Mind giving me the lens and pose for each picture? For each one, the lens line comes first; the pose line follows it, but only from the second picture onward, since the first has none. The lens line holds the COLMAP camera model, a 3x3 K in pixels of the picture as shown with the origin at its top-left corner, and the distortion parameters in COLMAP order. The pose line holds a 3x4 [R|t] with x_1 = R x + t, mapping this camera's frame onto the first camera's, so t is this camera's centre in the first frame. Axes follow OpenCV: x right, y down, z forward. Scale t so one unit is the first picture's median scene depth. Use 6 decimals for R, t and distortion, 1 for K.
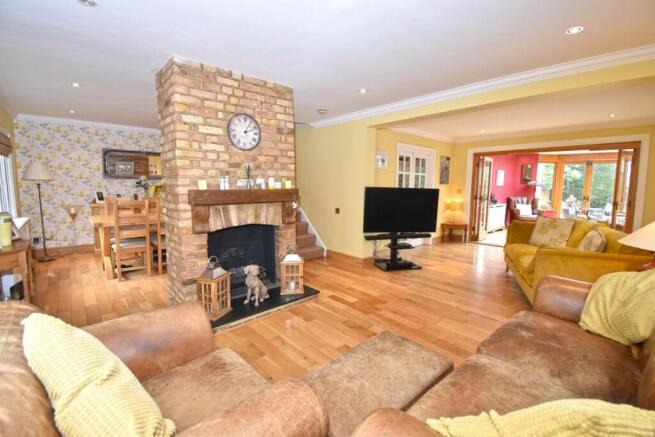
lens RADIAL K [[286.7, 0, 328.5], [0, 286.7, 214.4], [0, 0, 1]] dist [-0.000146, -0.016900]
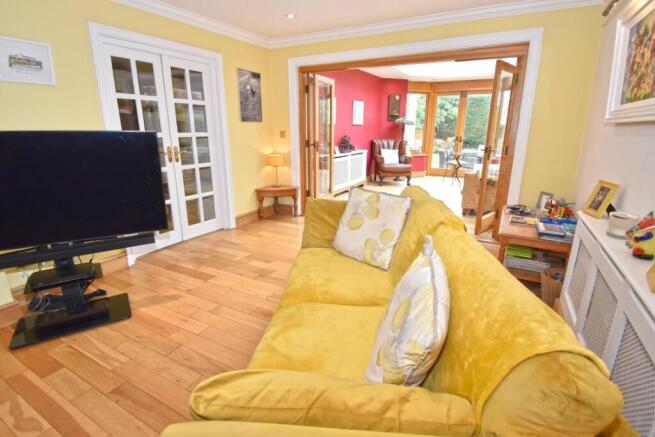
lens RADIAL K [[330.3, 0, 327.5], [0, 330.3, 218.5], [0, 0, 1]] dist [-0.016753, -0.000898]
pose [[0.939889, -0.100078, 0.326486, 0.298919], [0.042420, 0.982903, 0.179170, -0.025320], [-0.338835, -0.154550, 0.928065, 0.289753]]
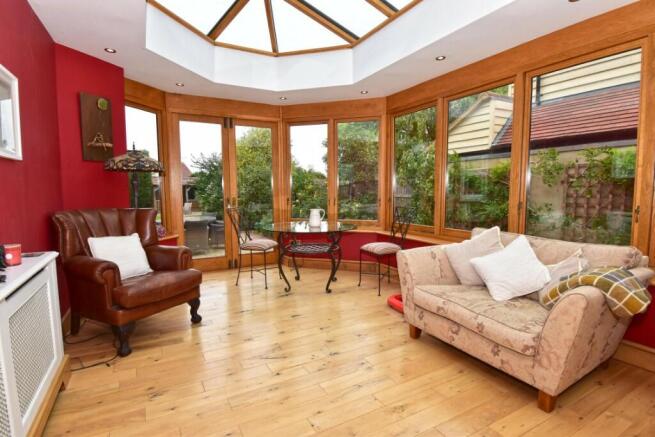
lens RADIAL K [[346.0, 0, 327.5], [0, 346.0, 218.5], [0, 0, 1]] dist [0.001150, -0.001327]
pose [[0.244601, -0.100524, 0.964399, 0.542572], [0.109834, 0.991082, 0.075448, -0.071096], [-0.963383, 0.087469, 0.253461, 0.935917]]
